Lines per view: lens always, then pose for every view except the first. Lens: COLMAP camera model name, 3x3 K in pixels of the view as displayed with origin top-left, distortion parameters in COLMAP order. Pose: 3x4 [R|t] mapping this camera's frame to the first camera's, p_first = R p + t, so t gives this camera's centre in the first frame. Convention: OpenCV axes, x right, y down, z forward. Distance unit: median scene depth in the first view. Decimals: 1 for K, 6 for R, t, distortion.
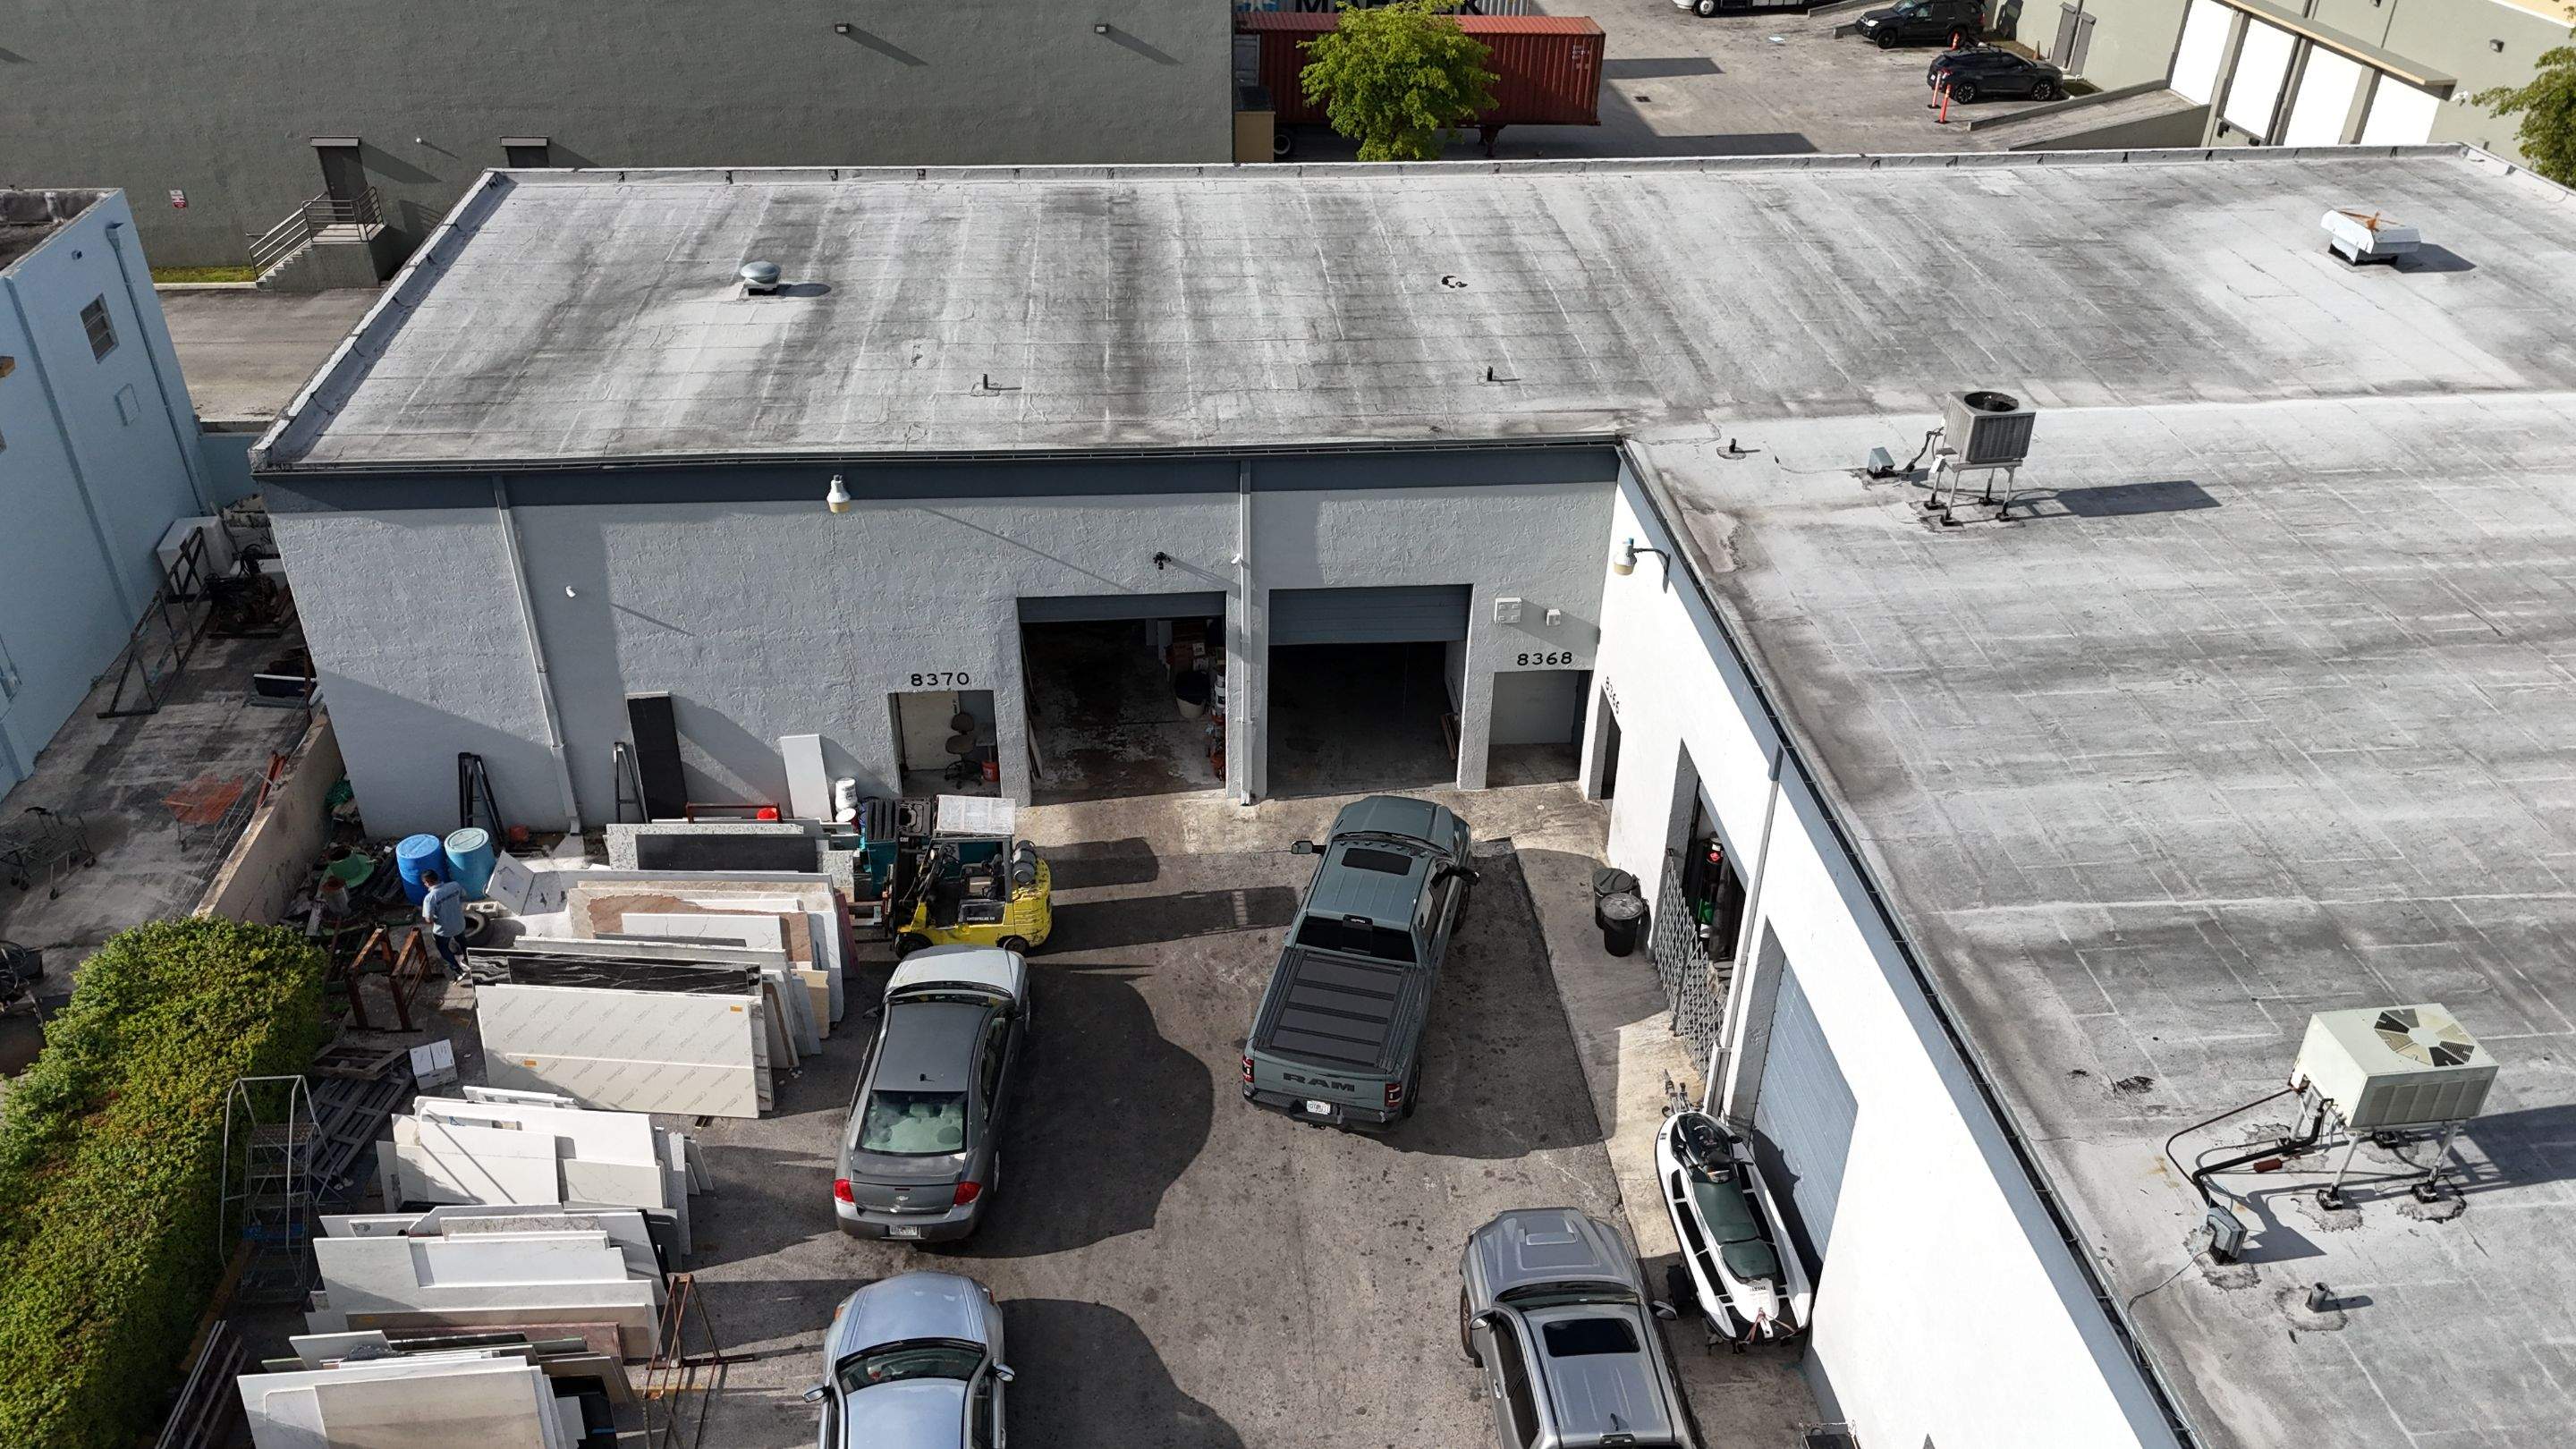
lens RADIAL K [[1911.8, 0, 1294.6], [0, 1911.8, 705.7], [0, 0, 1]] dist [0.068831, -0.065850]
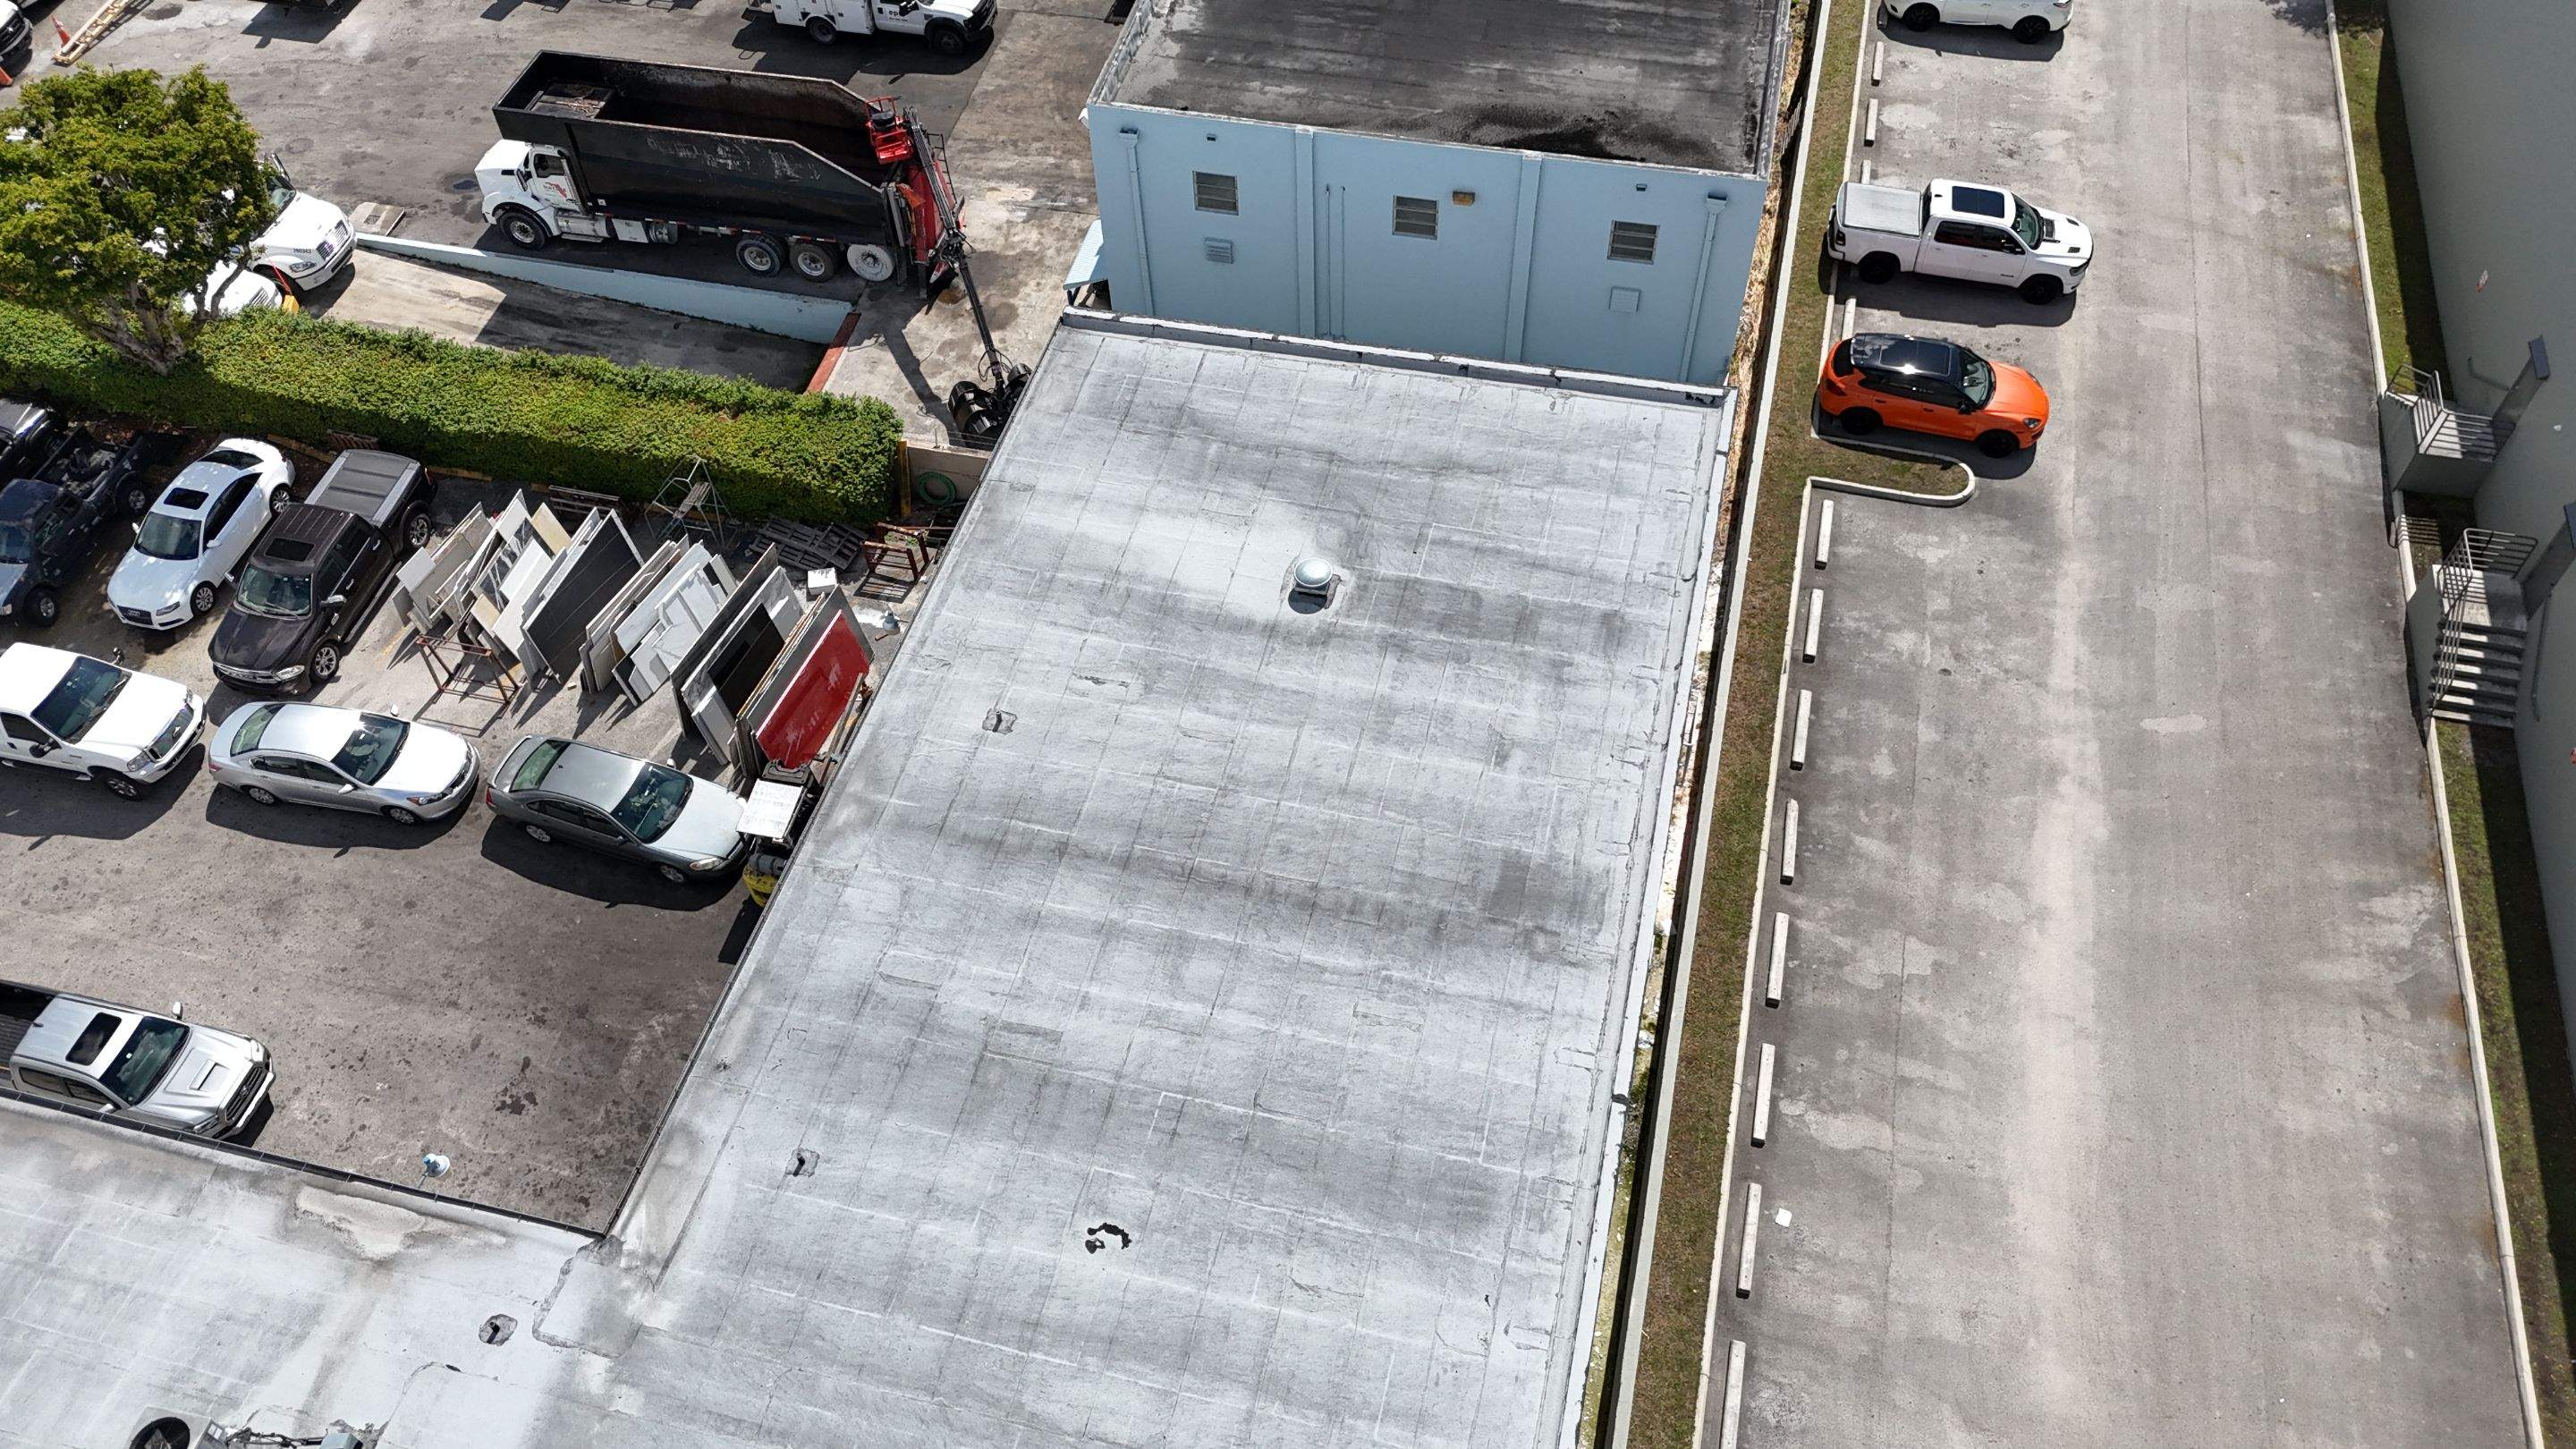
lens RADIAL K [[1911.8, 0, 1295.6], [0, 1911.8, 713.9], [0, 0, 1]] dist [0.068831, -0.065850]
pose [[-0.328834, 0.735646, -0.592193, 0.384229], [-0.478497, 0.410832, 0.776053, -1.006827], [0.814192, 0.538555, 0.216909, 0.857900]]
